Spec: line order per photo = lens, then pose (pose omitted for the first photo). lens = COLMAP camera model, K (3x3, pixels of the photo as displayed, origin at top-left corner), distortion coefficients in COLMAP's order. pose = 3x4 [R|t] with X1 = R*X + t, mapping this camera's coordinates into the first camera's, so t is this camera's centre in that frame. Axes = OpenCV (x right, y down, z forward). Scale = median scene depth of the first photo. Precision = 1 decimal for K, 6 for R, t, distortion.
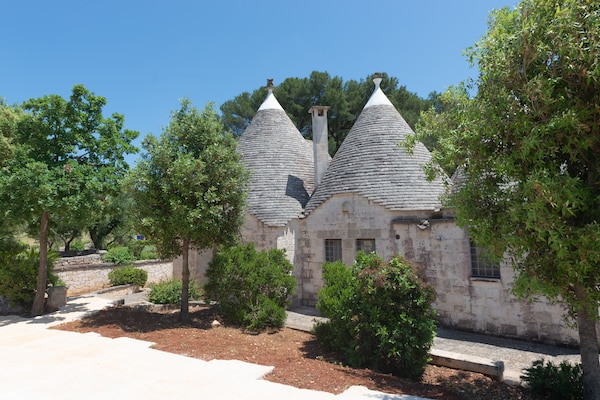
lens RADIAL K [[405.2, 0, 301.8], [0, 405.2, 195.9], [0, 0, 1]] dist [0.004365, 0.002429]
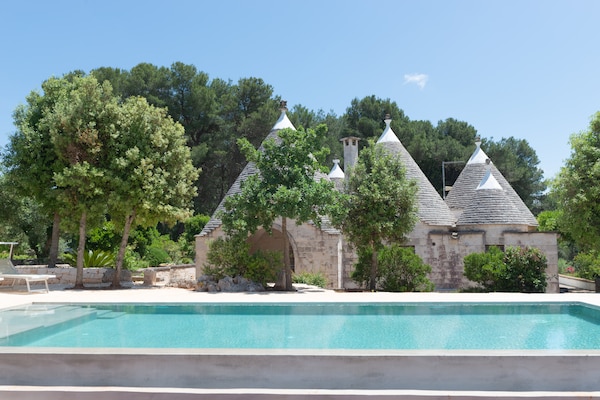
lens RADIAL K [[511.1, 0, 300.0], [0, 511.1, 200.0], [0, 0, 1]] dist [-0.005476, -0.000649]
pose [[0.898025, 0.061608, 0.435609, -0.814801], [-0.051815, 0.998066, -0.034338, 0.028859], [-0.436882, 0.008265, 0.899481, -0.329521]]
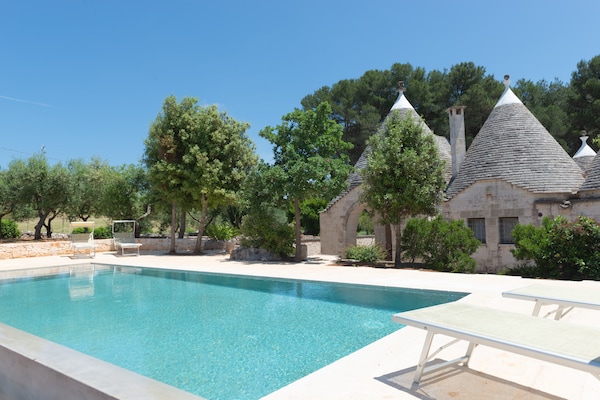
lens RADIAL K [[421.7, 0, 300.0], [0, 421.7, 200.0], [0, 0, 1]] dist [-0.008567, -0.004868]
pose [[0.990190, -0.000554, -0.139729, -0.255736], [0.003804, 0.999728, 0.022989, 0.021666], [0.139678, -0.023295, 0.989923, -0.294761]]
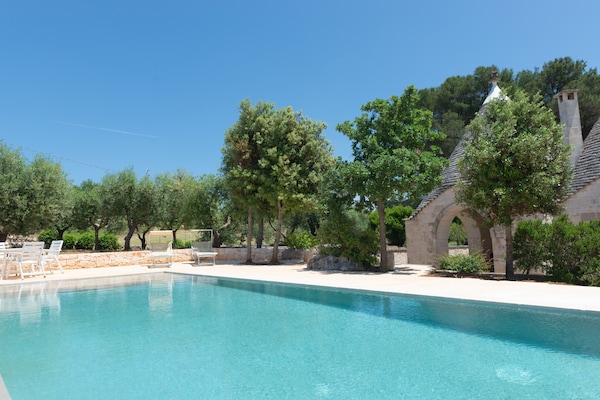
lens RADIAL K [[405.2, 0, 301.8], [0, 405.2, 195.9], [0, 0, 1]] dist [0.004365, 0.002429]
pose [[0.944760, -0.035767, -0.325806, -0.281034], [0.028468, 0.999226, -0.027144, 0.050228], [0.326525, 0.016370, 0.945047, -0.164932]]
